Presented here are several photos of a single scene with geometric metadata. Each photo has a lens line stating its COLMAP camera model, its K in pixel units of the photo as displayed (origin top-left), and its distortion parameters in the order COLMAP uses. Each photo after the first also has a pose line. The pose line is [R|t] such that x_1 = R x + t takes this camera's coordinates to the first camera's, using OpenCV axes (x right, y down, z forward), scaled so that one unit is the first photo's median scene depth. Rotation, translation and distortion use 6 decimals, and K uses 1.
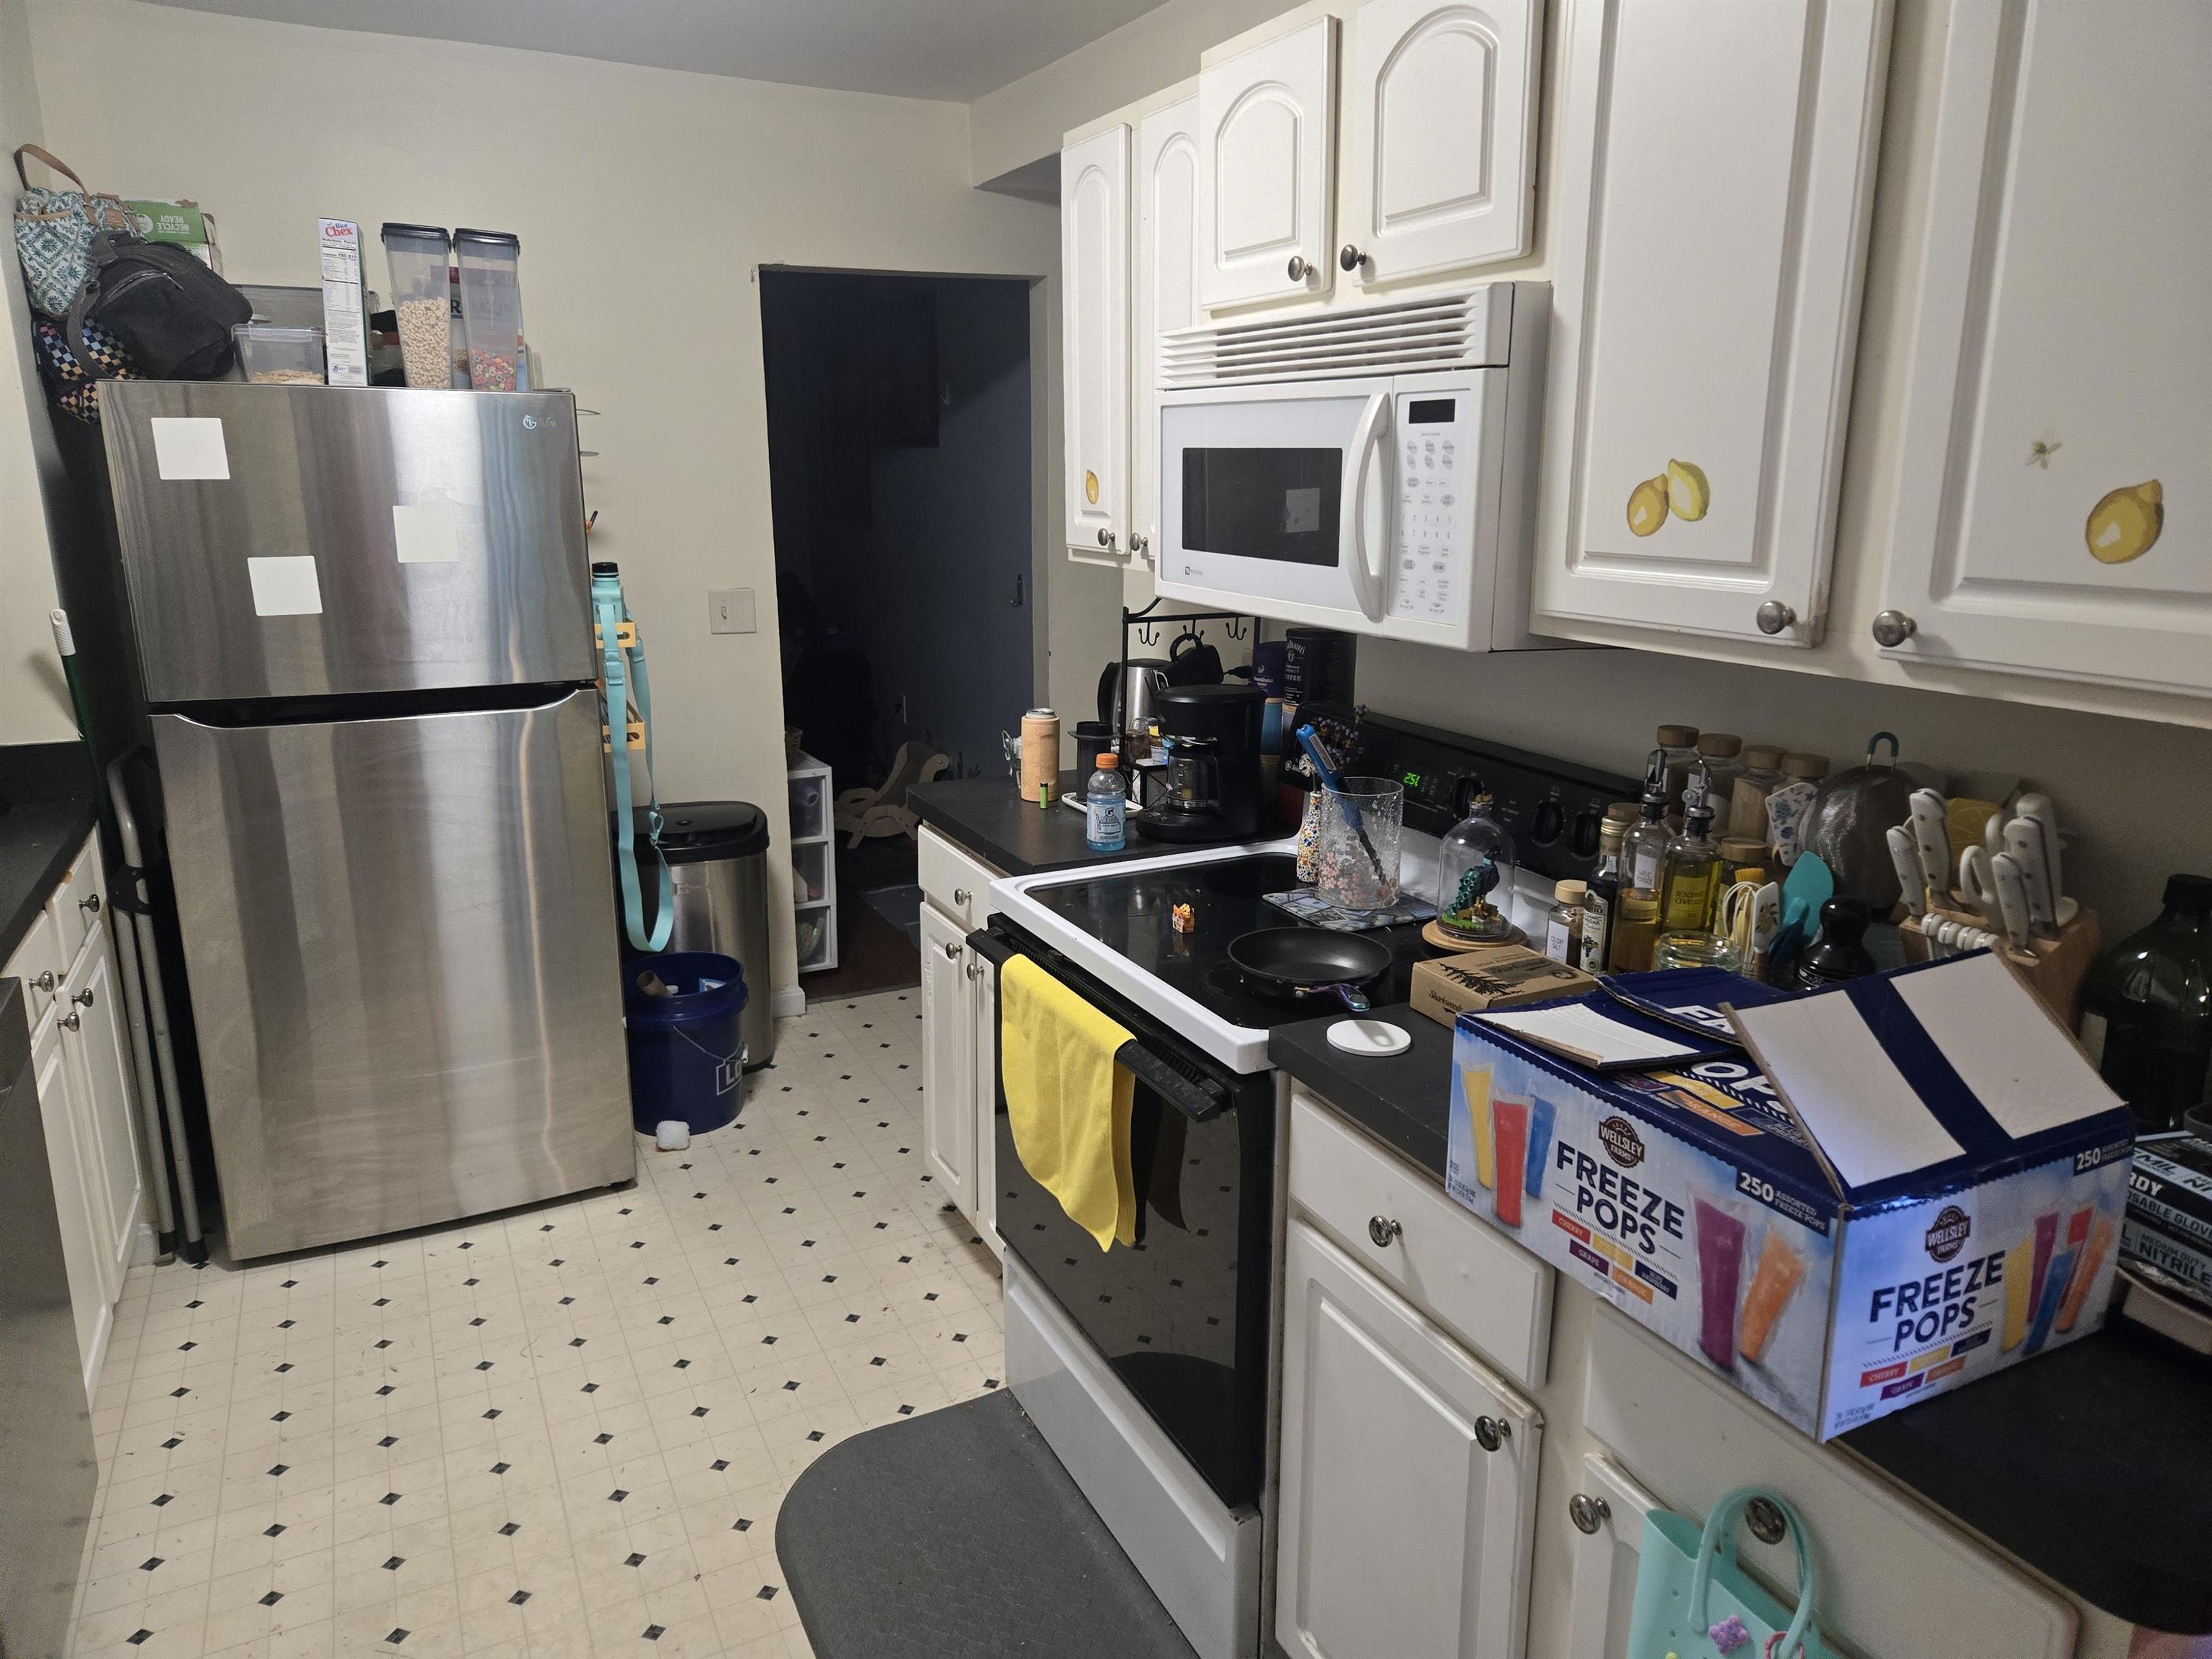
lens RADIAL K [[1490.3, 0, 1121.2], [0, 1490.3, 837.1], [0, 0, 1]] dist [0.071347, -0.054565]
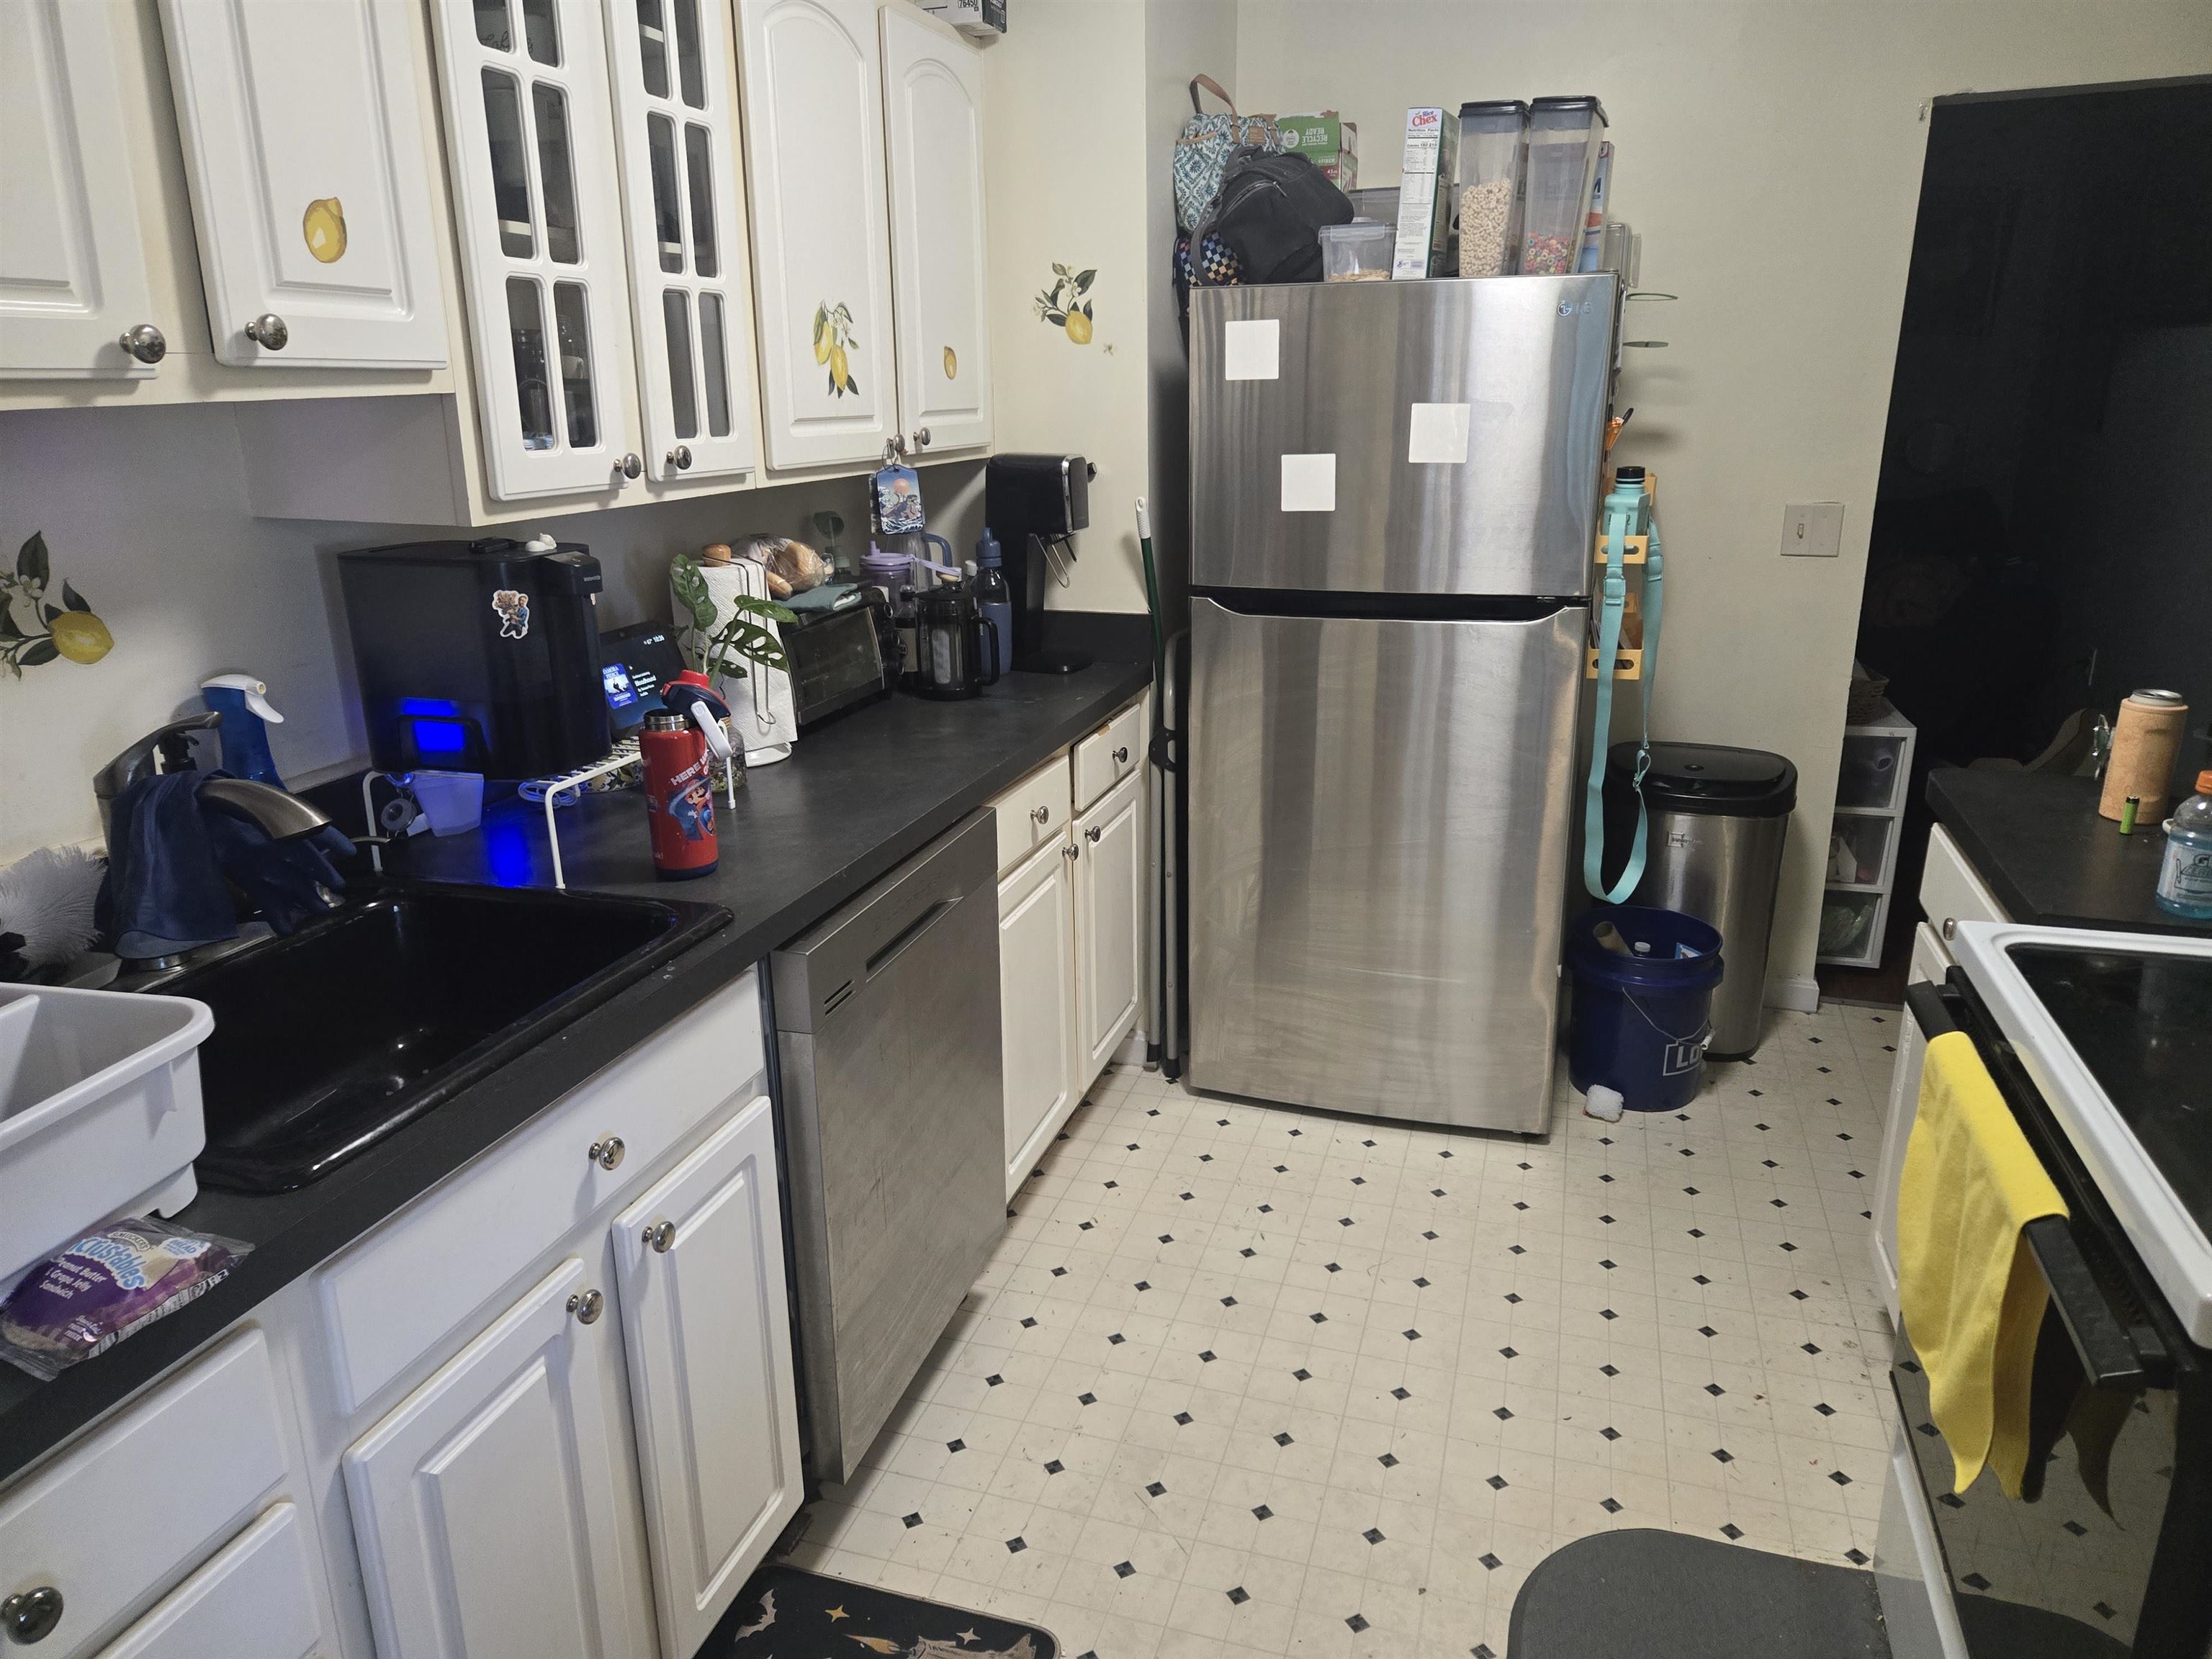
lens RADIAL K [[1490.3, 0, 1096.8], [0, 1490.3, 833.3], [0, 0, 1]] dist [0.071347, -0.054565]
pose [[0.717999, 0.194402, -0.668345, 0.070686], [-0.158203, 0.980653, 0.115287, -0.022583], [0.677826, 0.022959, 0.734864, 0.135293]]
